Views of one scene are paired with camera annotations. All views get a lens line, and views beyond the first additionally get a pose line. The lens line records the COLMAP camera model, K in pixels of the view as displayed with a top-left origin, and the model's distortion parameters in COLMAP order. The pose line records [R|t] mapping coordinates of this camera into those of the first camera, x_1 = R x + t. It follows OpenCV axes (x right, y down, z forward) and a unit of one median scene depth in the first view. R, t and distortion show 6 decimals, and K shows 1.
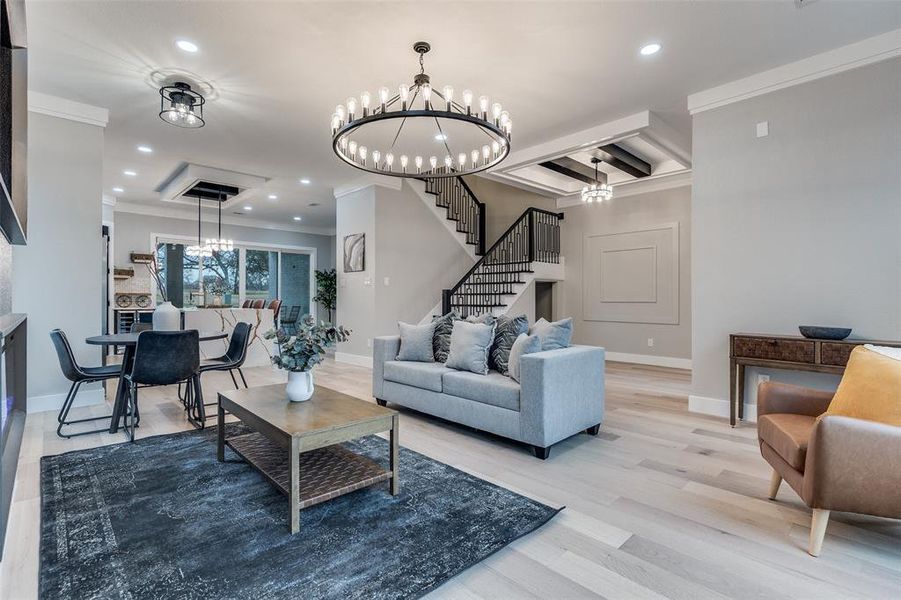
lens RADIAL K [[415.2, 0, 447.5], [0, 415.2, 298.4], [0, 0, 1]] dist [-0.003525, -0.000193]
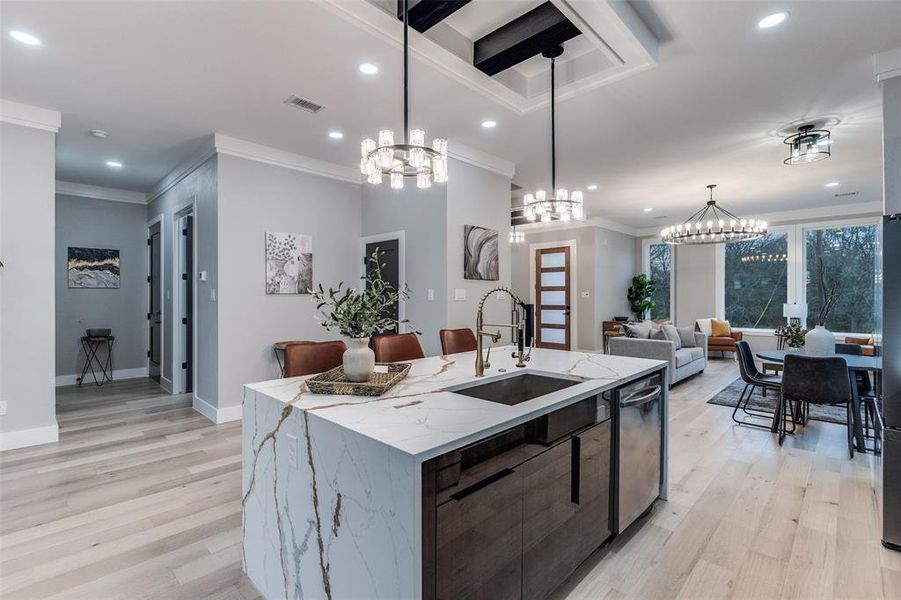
lens RADIAL K [[415.2, 0, 447.5], [0, 415.2, 298.4], [0, 0, 1]] dist [-0.003525, -0.000193]
pose [[-0.035869, -0.004561, 0.999346, -0.872888], [0.000848, 0.999989, 0.004594, -0.033514], [-0.999356, 0.001013, -0.035865, 1.014989]]
